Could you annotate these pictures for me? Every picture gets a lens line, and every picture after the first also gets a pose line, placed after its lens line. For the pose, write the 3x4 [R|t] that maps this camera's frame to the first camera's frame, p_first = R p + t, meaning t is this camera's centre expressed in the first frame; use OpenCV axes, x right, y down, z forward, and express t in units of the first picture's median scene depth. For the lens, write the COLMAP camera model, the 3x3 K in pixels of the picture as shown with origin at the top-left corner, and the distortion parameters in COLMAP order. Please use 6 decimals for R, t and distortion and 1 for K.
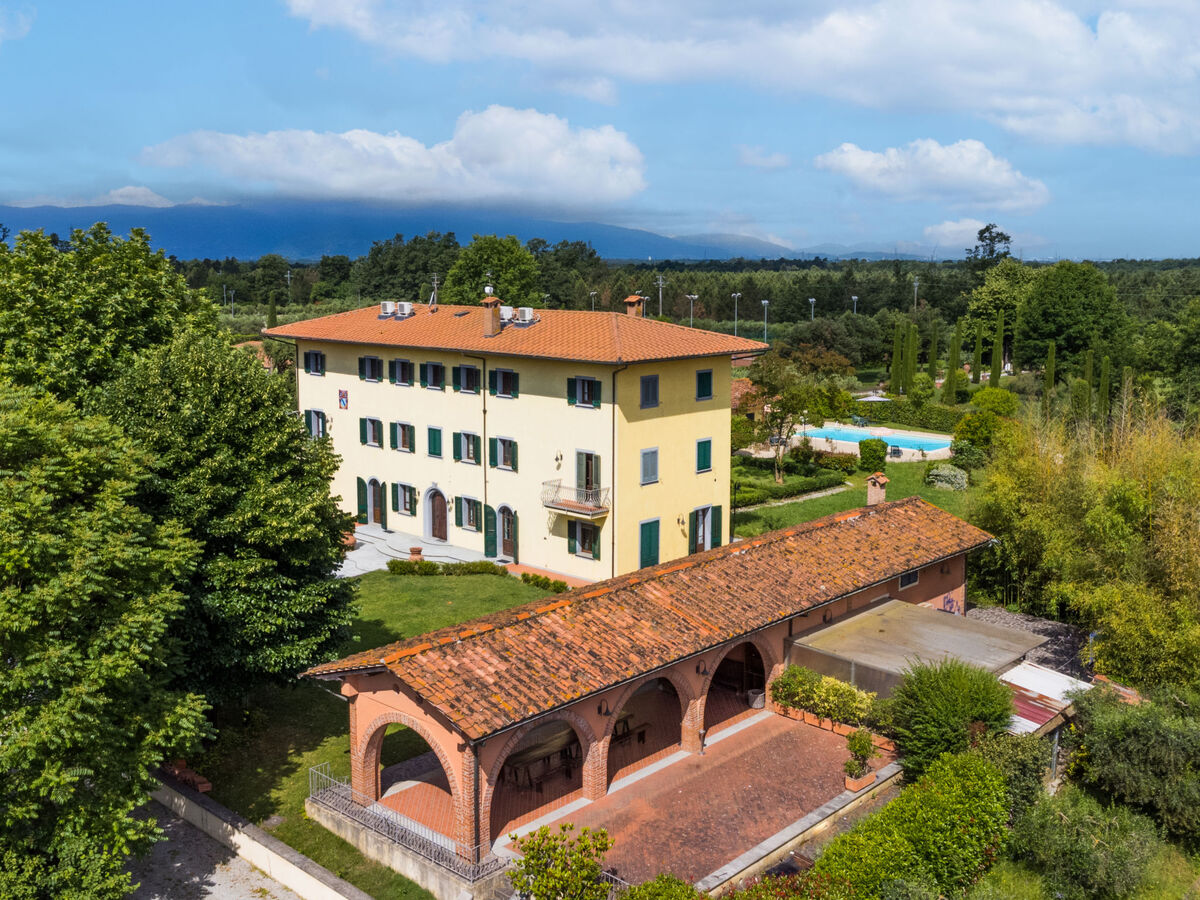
lens RADIAL K [[1187.0, 0, 603.5], [0, 1187.0, 451.3], [0, 0, 1]] dist [0.027441, 0.000000]
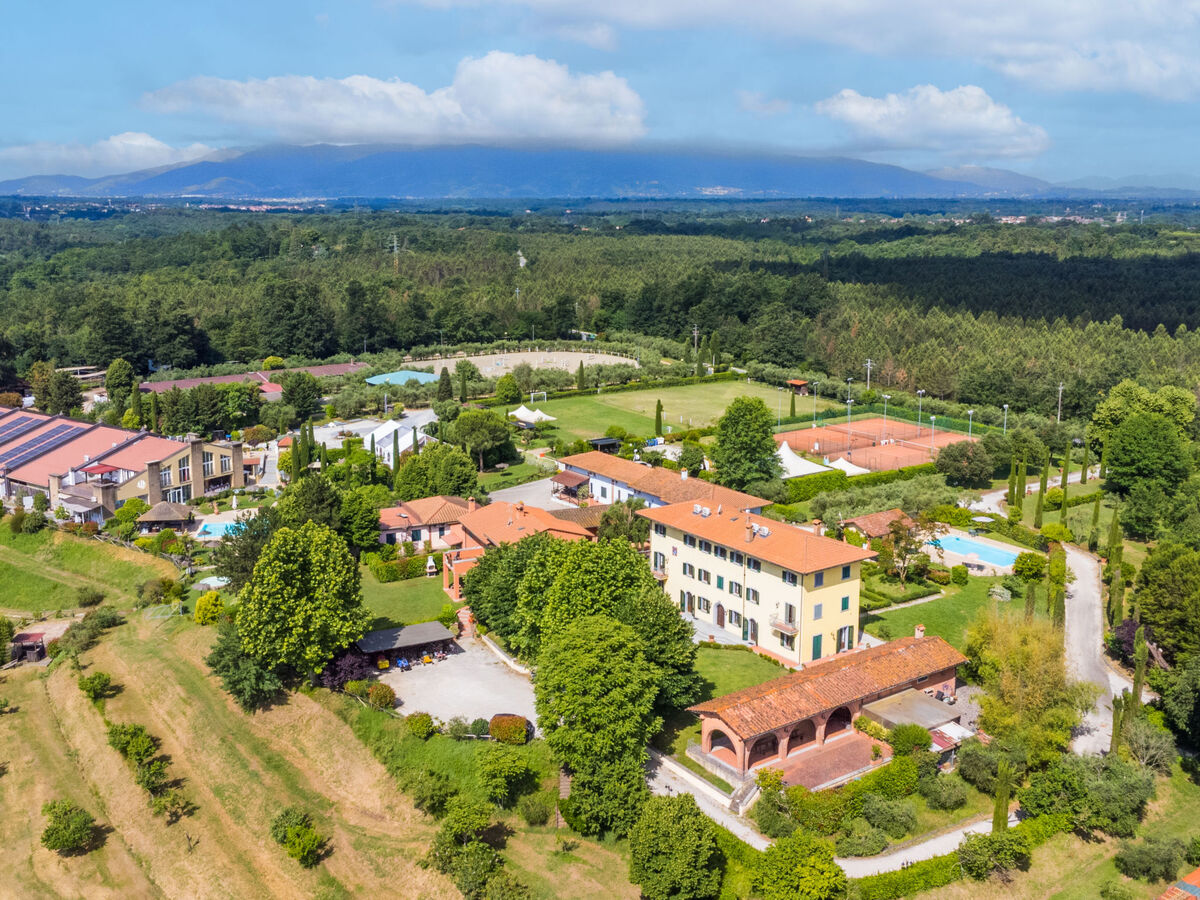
lens RADIAL K [[1019.3, 0, 608.4], [0, 1019.3, 492.8], [0, 0, 1]] dist [0.033048, 0.008895]
pose [[0.976762, 0.037634, -0.210997, 0.051021], [-0.025039, 0.997759, 0.062048, -0.325940], [0.212859, -0.055323, 0.975515, -0.973387]]
